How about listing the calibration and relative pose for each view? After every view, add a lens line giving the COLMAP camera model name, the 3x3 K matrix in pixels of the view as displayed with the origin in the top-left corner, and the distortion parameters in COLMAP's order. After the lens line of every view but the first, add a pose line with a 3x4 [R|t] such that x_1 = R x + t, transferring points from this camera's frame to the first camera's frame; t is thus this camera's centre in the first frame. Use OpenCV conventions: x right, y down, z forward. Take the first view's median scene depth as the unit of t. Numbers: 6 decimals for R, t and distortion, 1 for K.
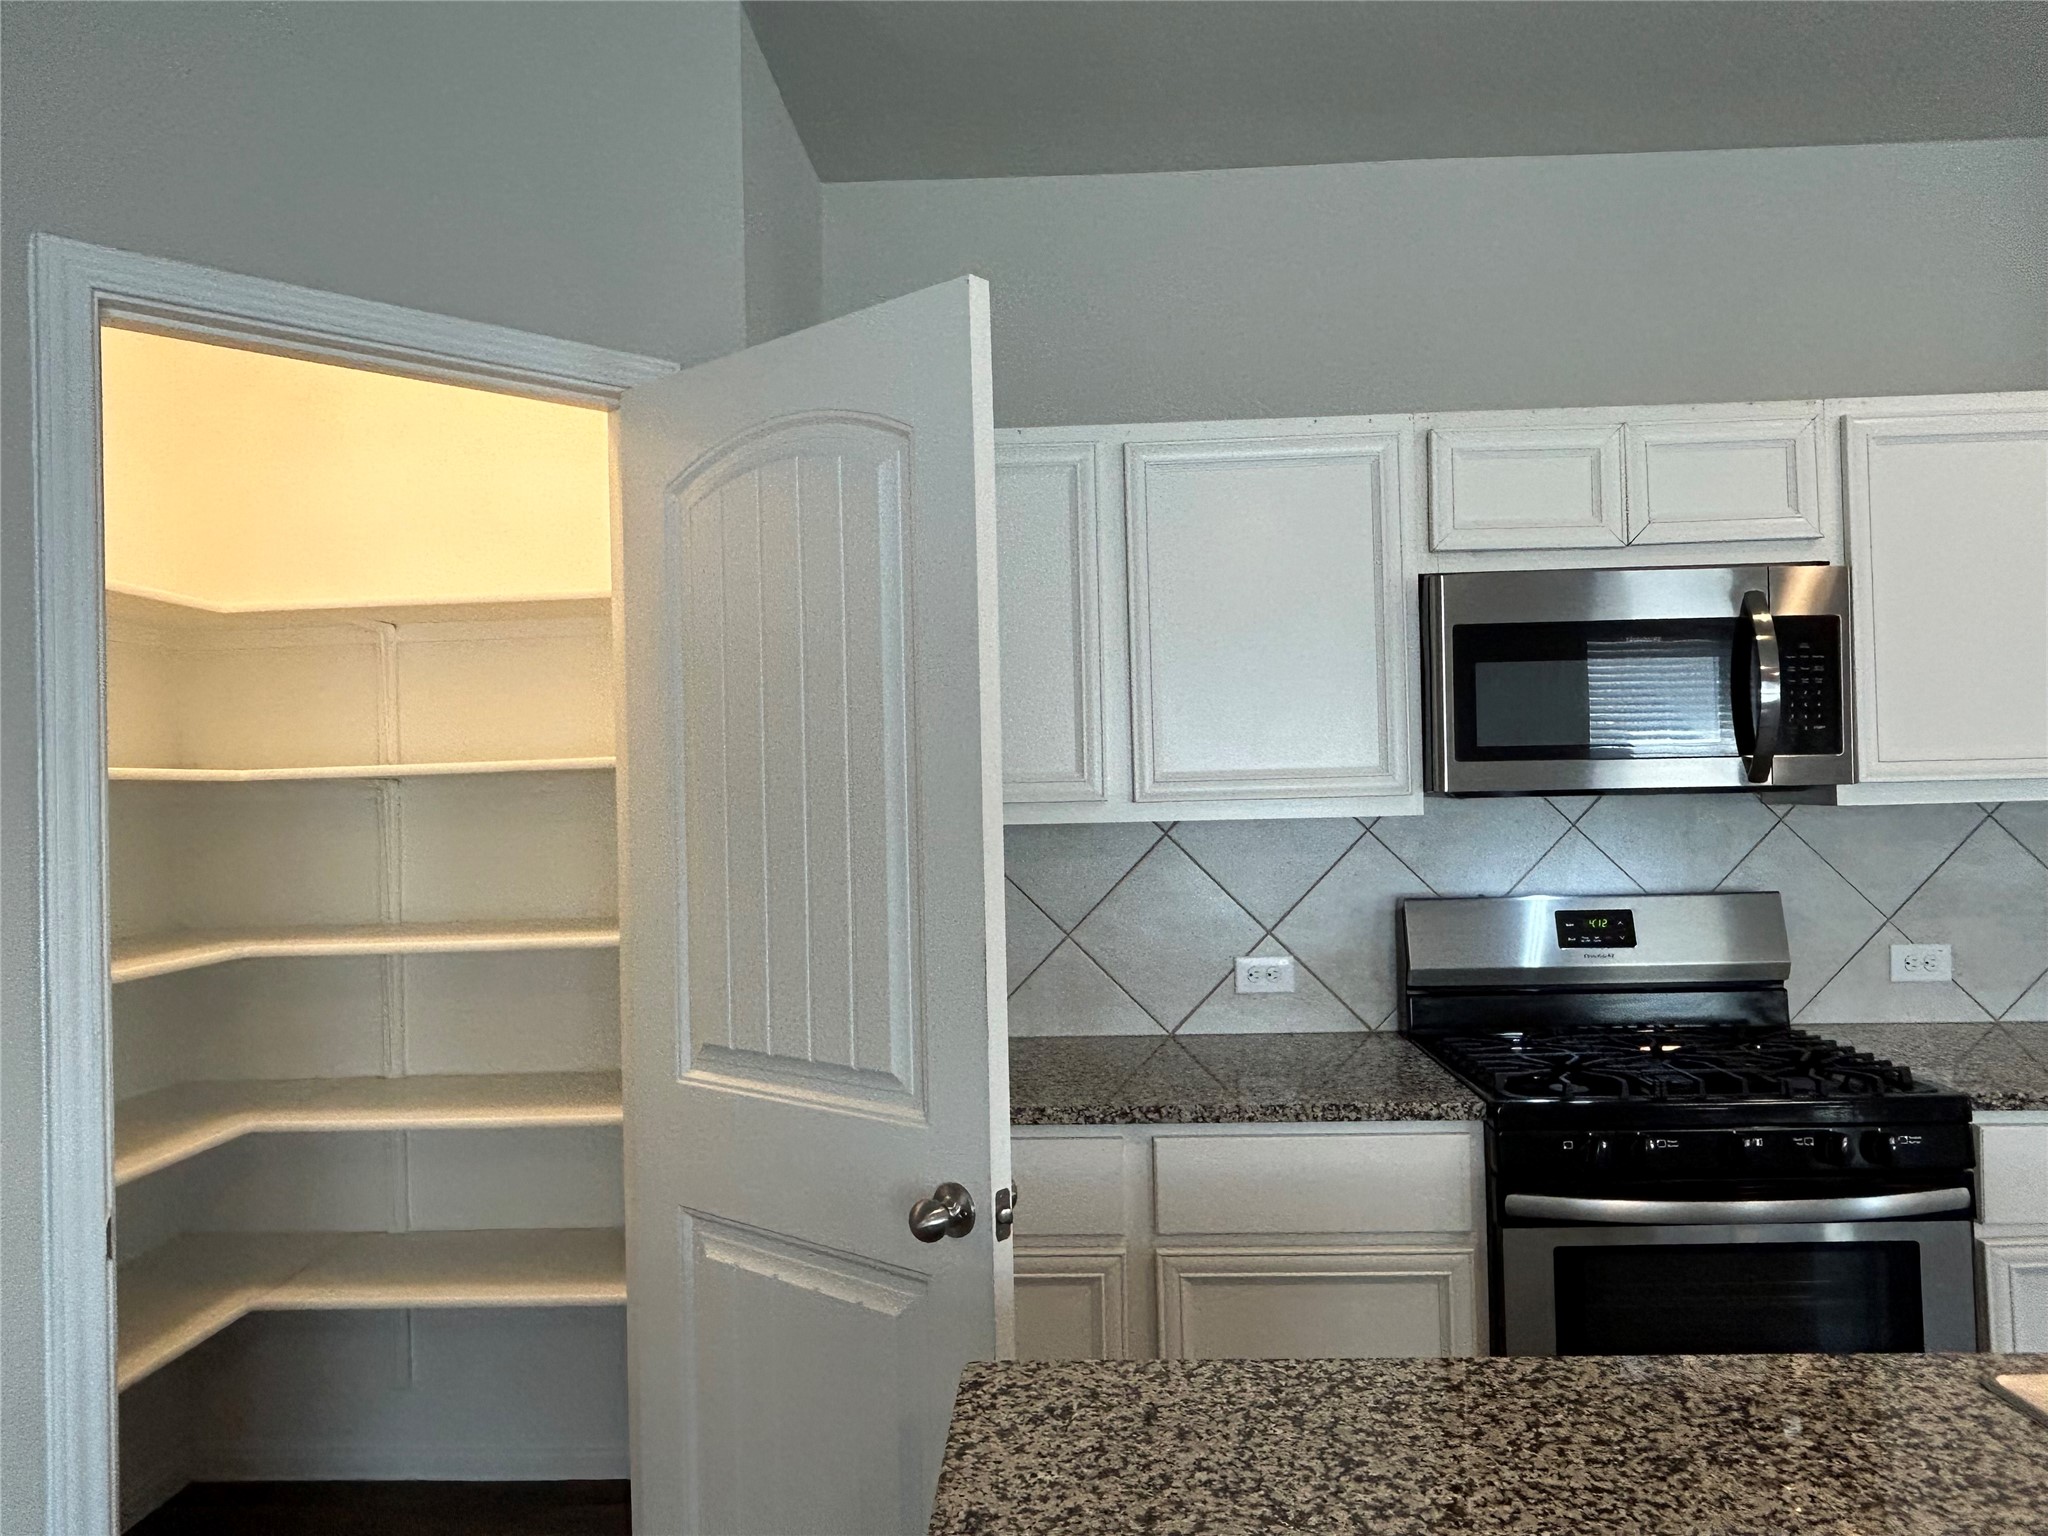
lens RADIAL K [[1387.2, 0, 1028.0], [0, 1387.2, 760.0], [0, 0, 1]] dist [-0.003109, 0.002855]
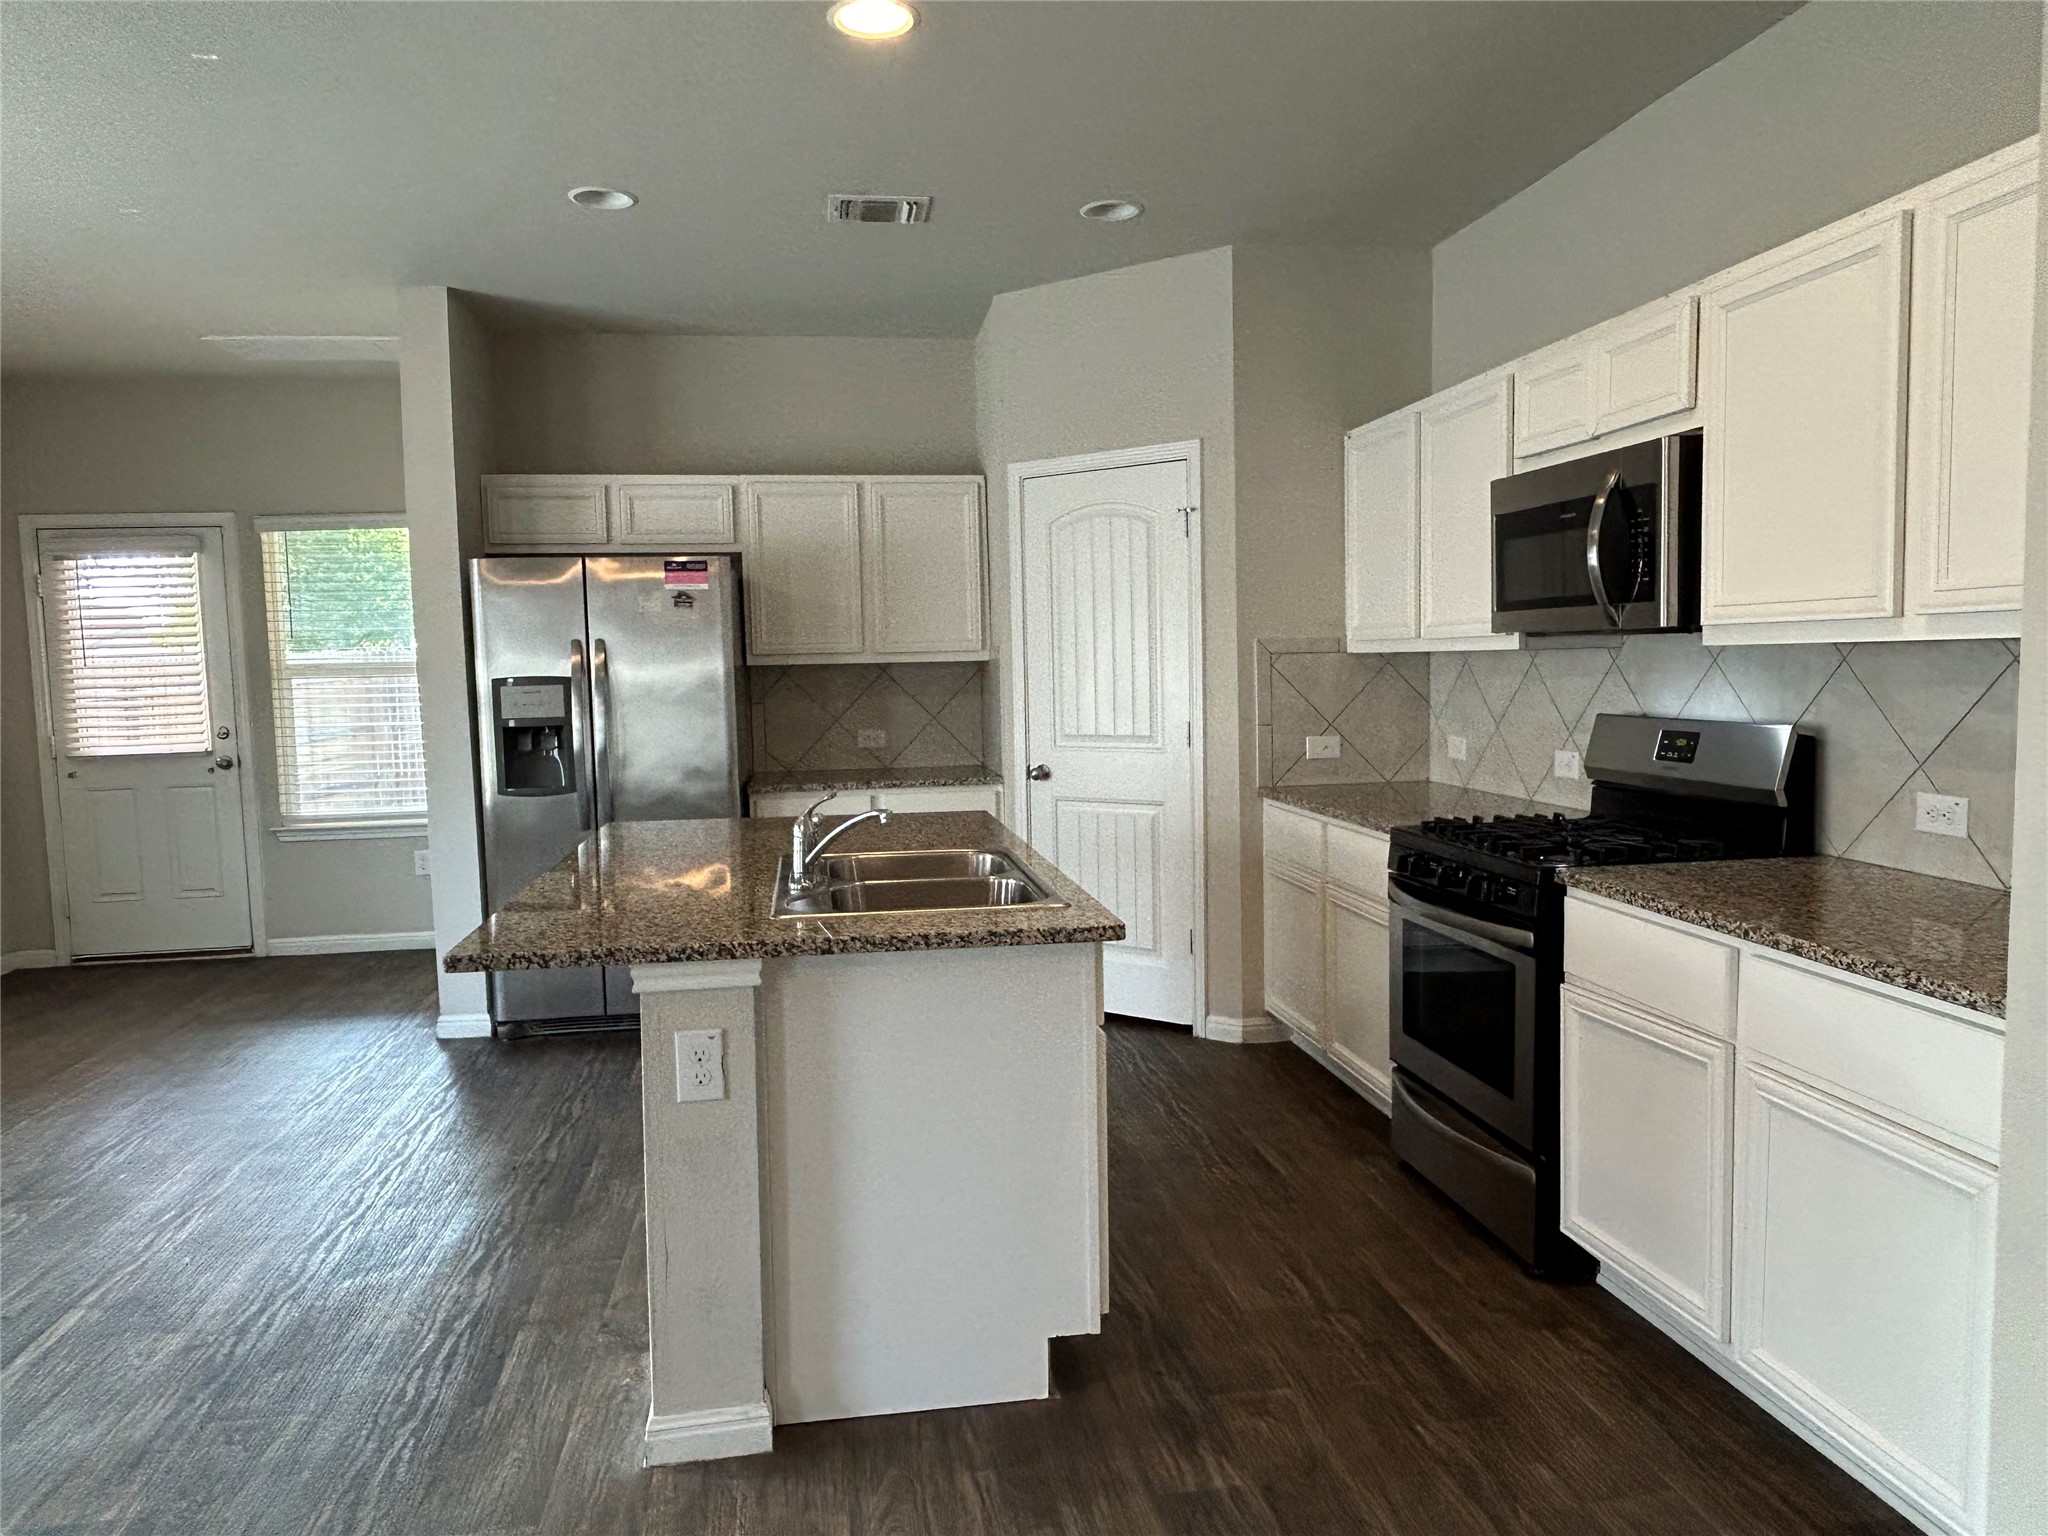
lens RADIAL K [[1387.2, 0, 1022.5], [0, 1387.2, 773.8], [0, 0, 1]] dist [-0.003109, 0.002855]
pose [[0.199890, 0.099414, -0.974762, 1.578686], [0.037160, 0.993355, 0.108931, -0.007225], [0.979113, -0.057996, 0.194867, 0.227492]]
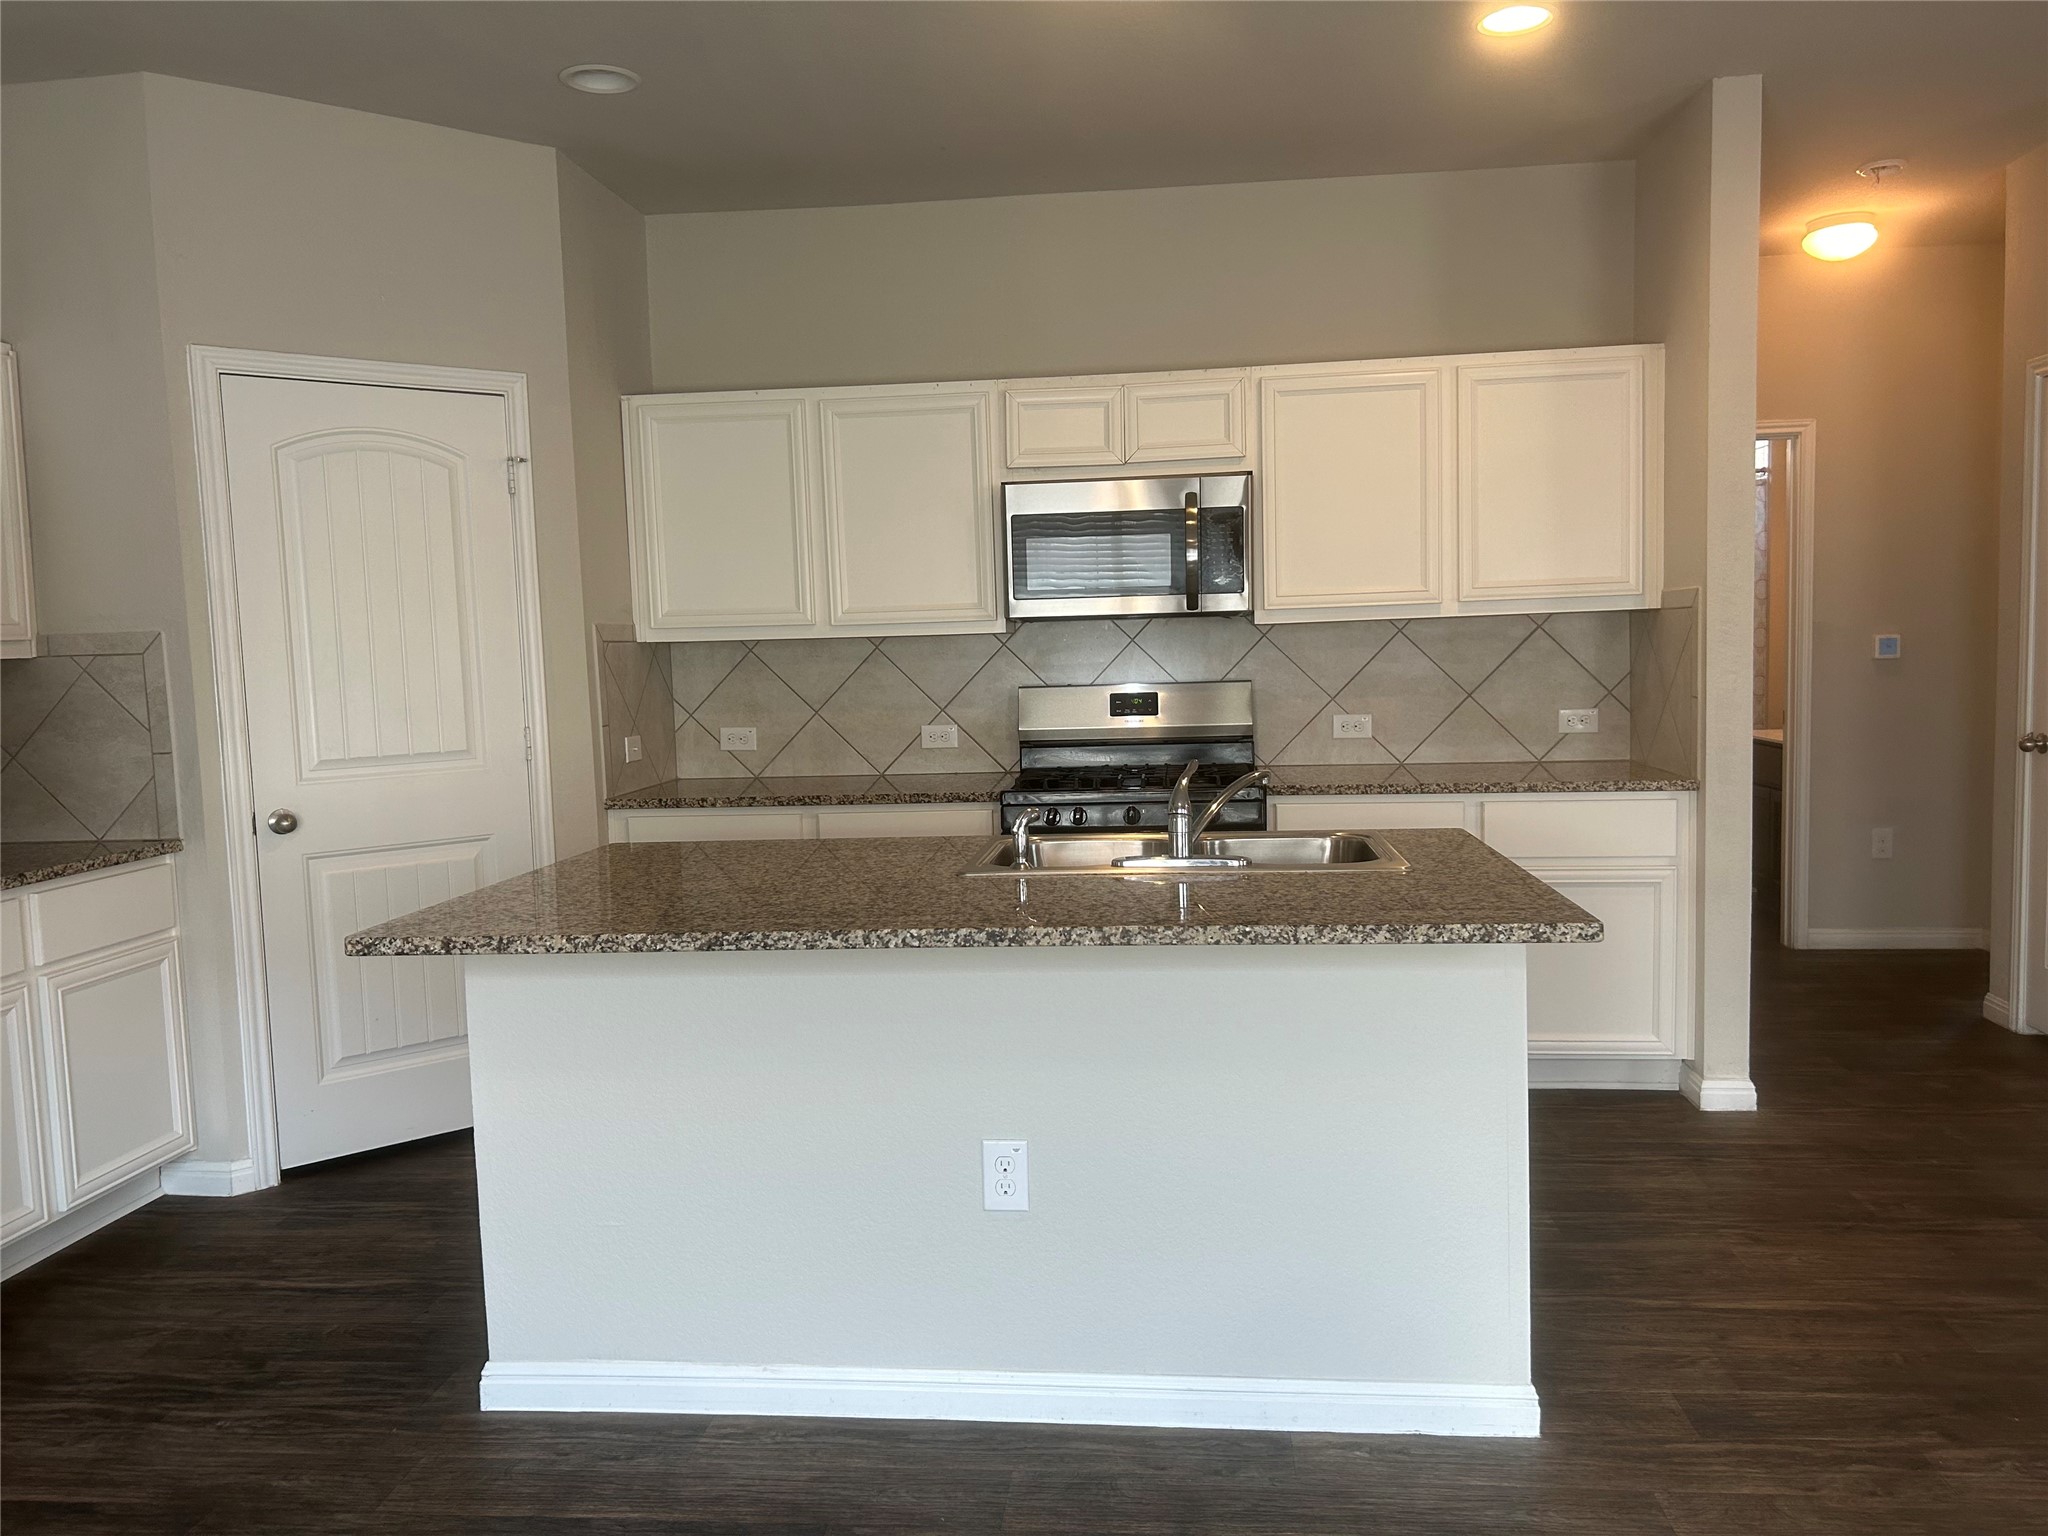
lens RADIAL K [[1529.2, 0, 1030.8], [0, 1529.2, 782.3], [0, 0, 1]] dist [0.034006, -0.004882]
pose [[0.998905, -0.002825, -0.046694, 0.398216], [0.008194, 0.993310, 0.115190, 0.008188], [0.046056, -0.115447, 0.992245, -0.807373]]
